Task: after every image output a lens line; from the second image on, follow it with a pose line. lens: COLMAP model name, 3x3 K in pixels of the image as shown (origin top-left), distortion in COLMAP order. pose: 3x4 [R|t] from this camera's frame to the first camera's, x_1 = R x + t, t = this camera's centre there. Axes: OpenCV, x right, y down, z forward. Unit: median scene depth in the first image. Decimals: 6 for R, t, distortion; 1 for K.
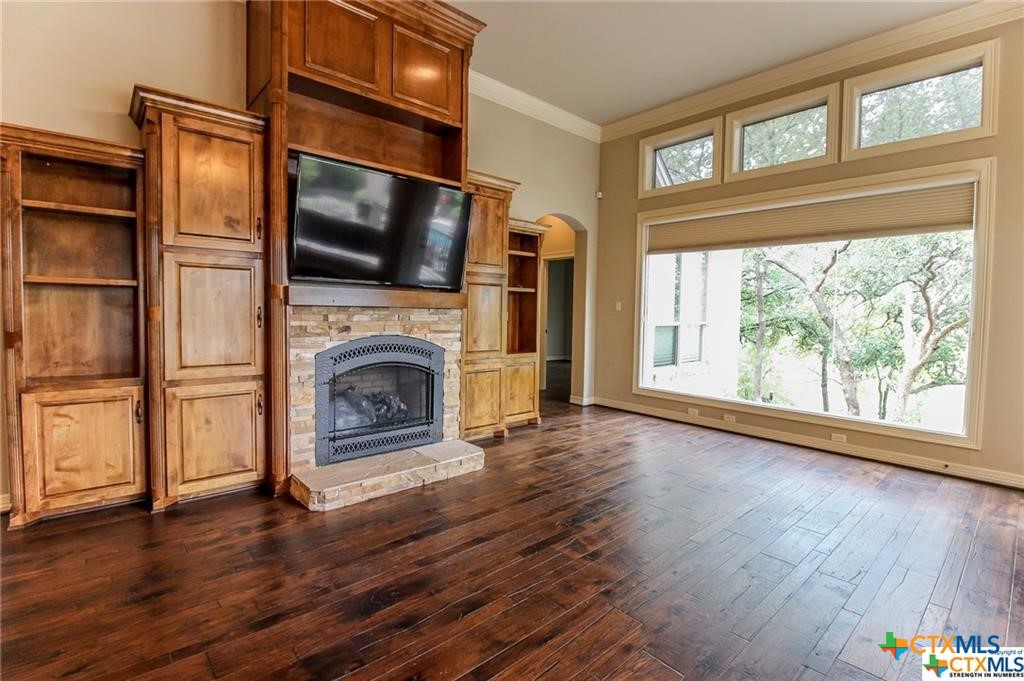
lens RADIAL K [[479.0, 0, 518.1], [0, 479.0, 332.4], [0, 0, 1]] dist [-0.004599, -0.008392]
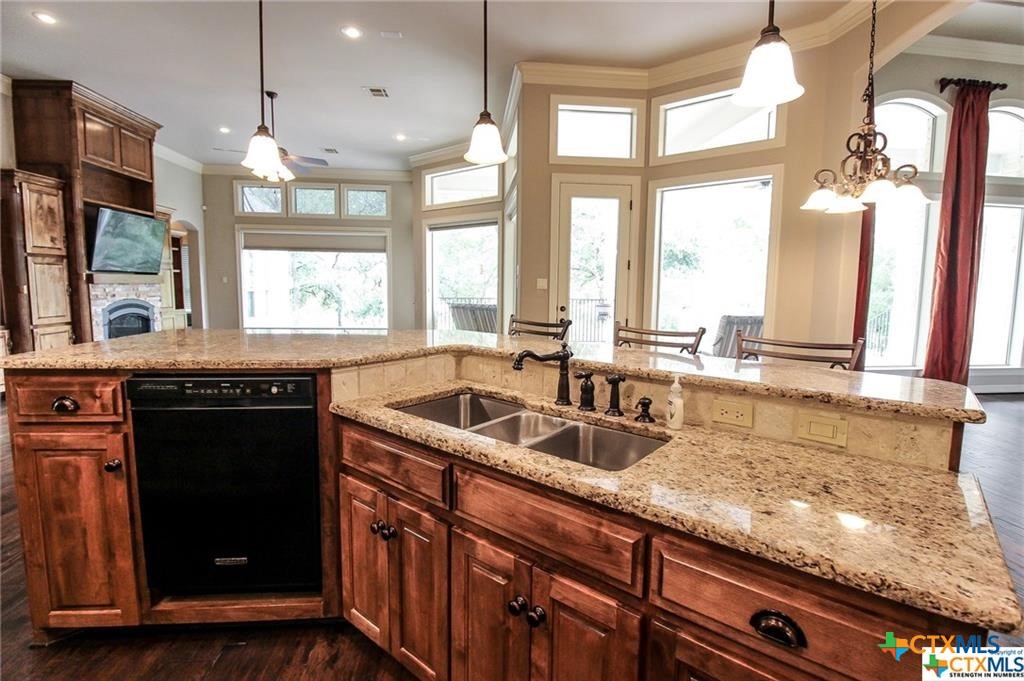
lens RADIAL K [[479.0, 0, 518.7], [0, 479.0, 334.7], [0, 0, 1]] dist [-0.004599, -0.008392]
pose [[0.595623, -0.093074, 0.797854, -0.779266], [0.031304, 0.995199, 0.092726, 0.018942], [-0.802654, -0.030253, 0.595677, -1.190563]]
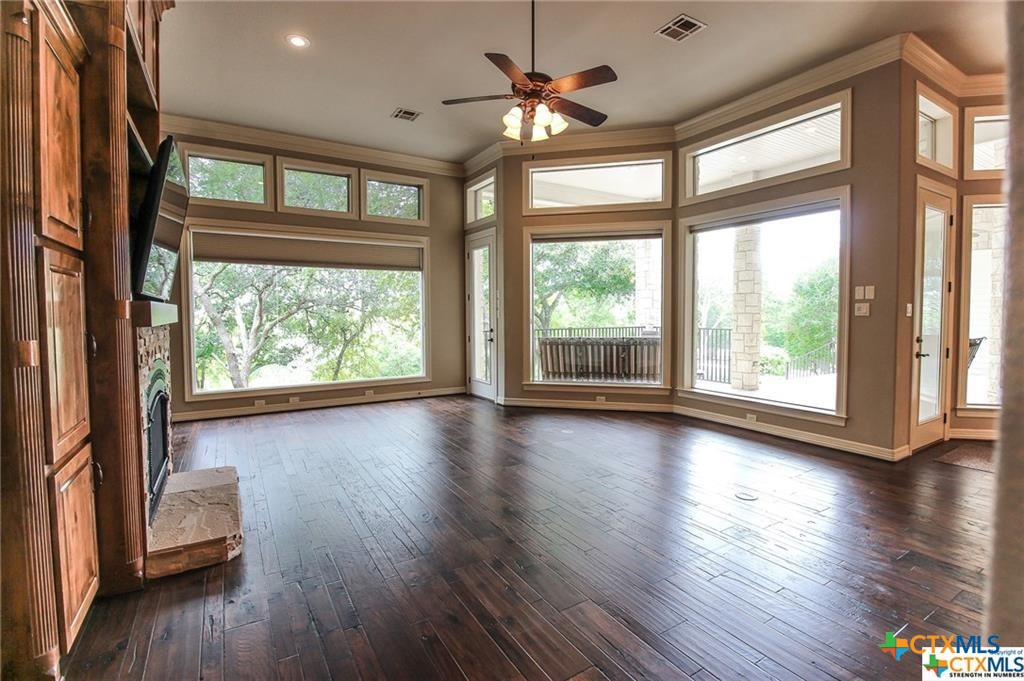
lens RADIAL K [[479.0, 0, 509.9], [0, 479.0, 335.1], [0, 0, 1]] dist [-0.004599, -0.008392]
pose [[0.188935, -0.064847, 0.979846, -0.858937], [0.046799, 0.997278, 0.056977, -0.047388], [-0.980874, 0.035091, 0.191456, 0.239124]]
